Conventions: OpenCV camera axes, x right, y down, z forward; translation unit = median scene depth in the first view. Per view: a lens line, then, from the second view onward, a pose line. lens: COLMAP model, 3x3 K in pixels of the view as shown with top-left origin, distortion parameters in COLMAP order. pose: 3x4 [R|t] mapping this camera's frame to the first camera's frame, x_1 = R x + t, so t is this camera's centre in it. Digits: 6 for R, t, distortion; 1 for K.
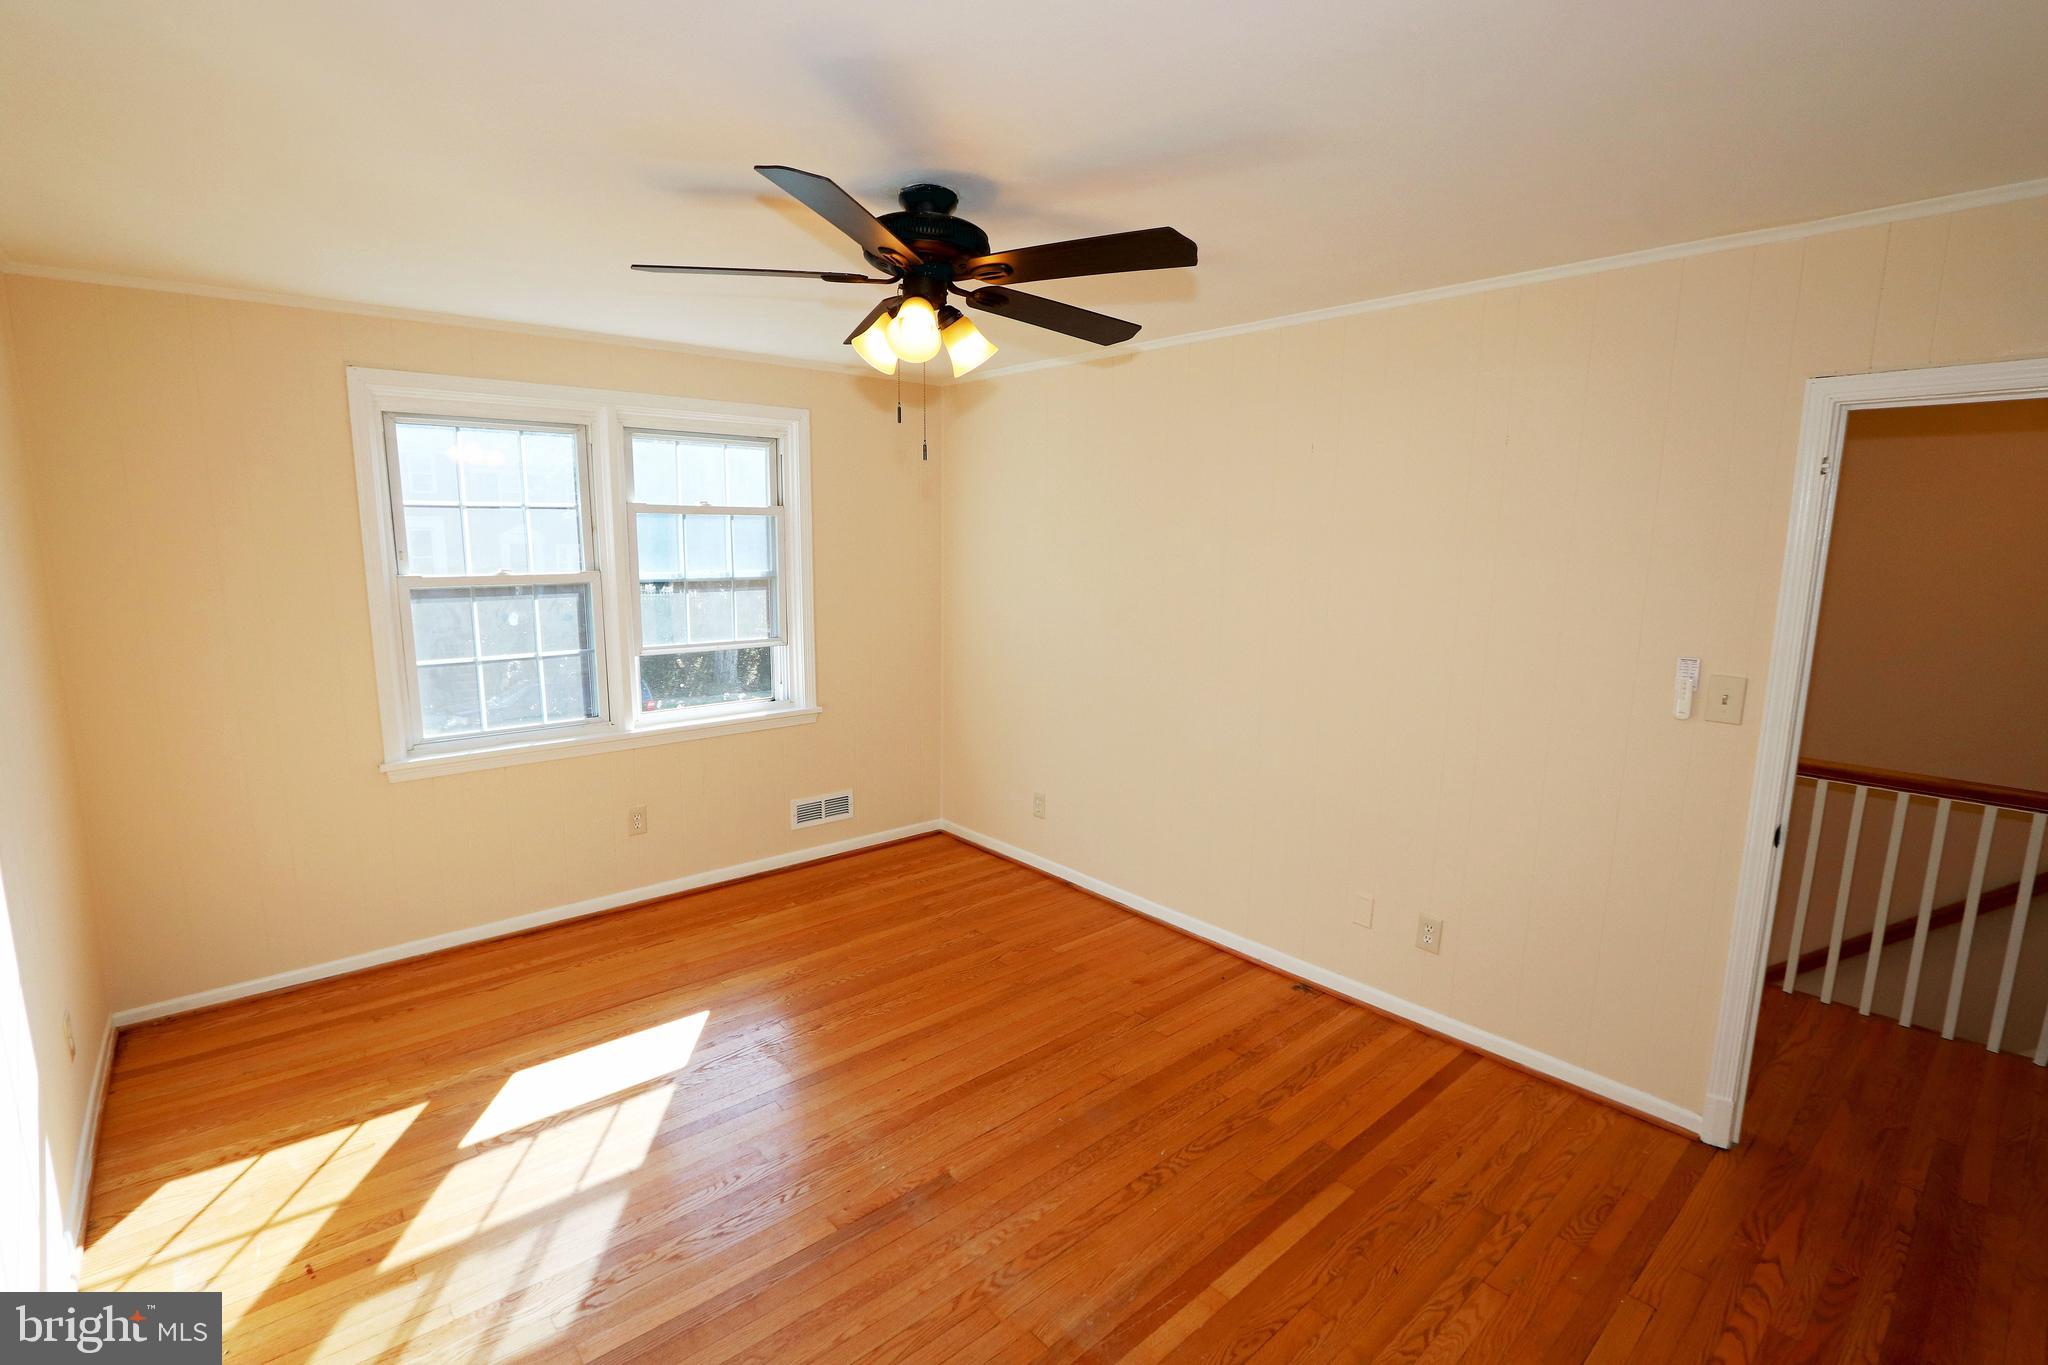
lens RADIAL K [[941.4, 0, 1015.4], [0, 941.4, 692.9], [0, 0, 1]] dist [-0.024673, 0.005249]
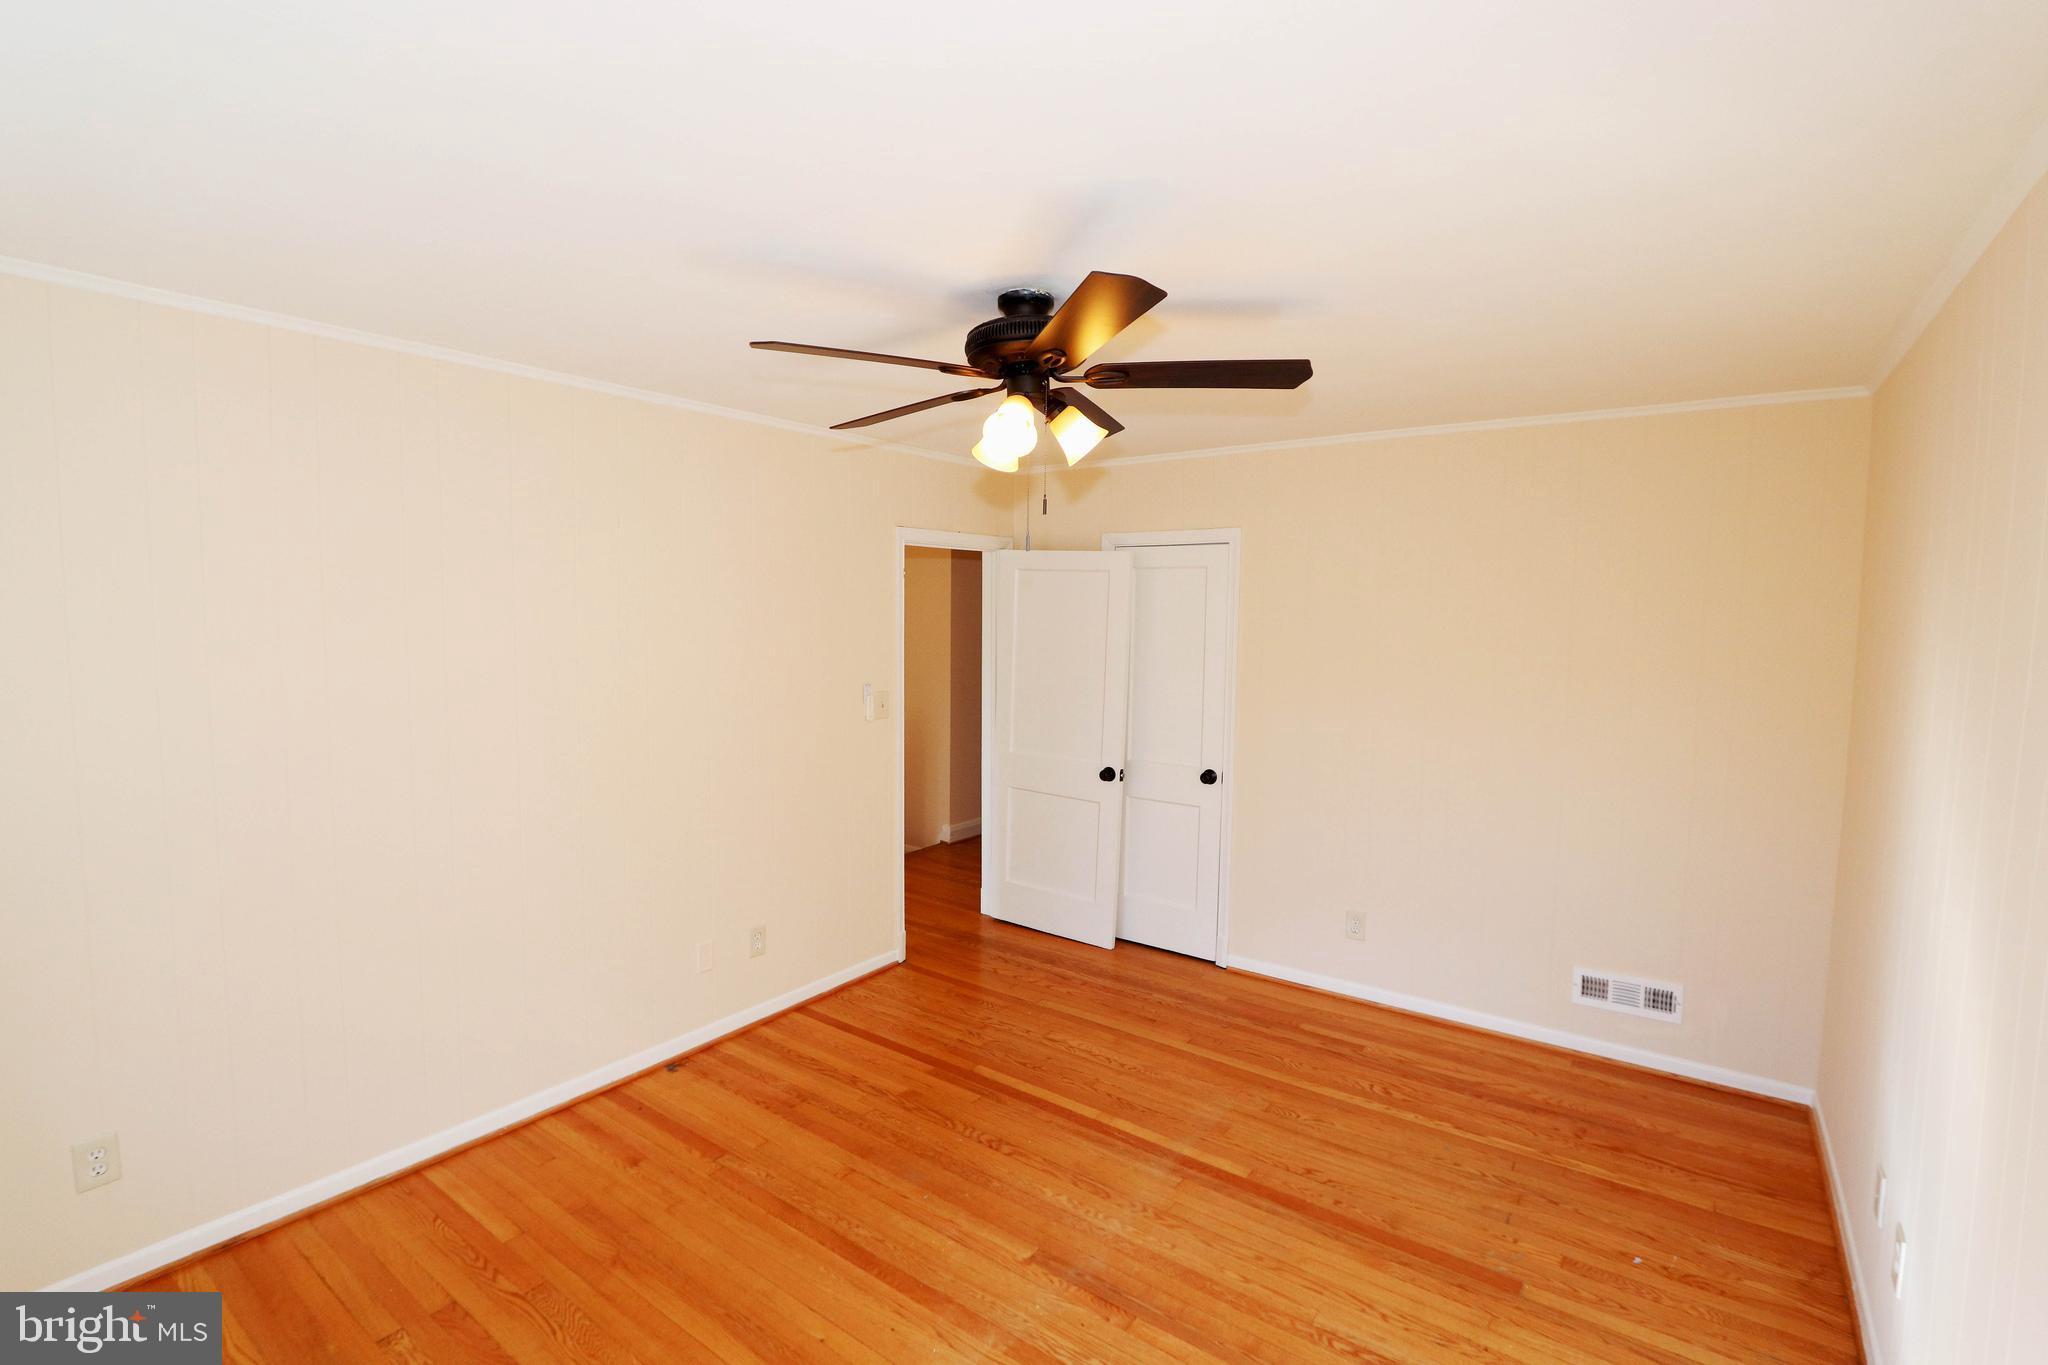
lens RADIAL K [[941.4, 0, 1015.4], [0, 941.4, 676.1], [0, 0, 1]] dist [-0.024673, 0.005249]
pose [[-0.225343, -0.080377, 0.970958, -0.867125], [0.148145, 0.982176, 0.115687, -0.185432], [-0.962951, 0.169911, -0.209419, 0.987191]]
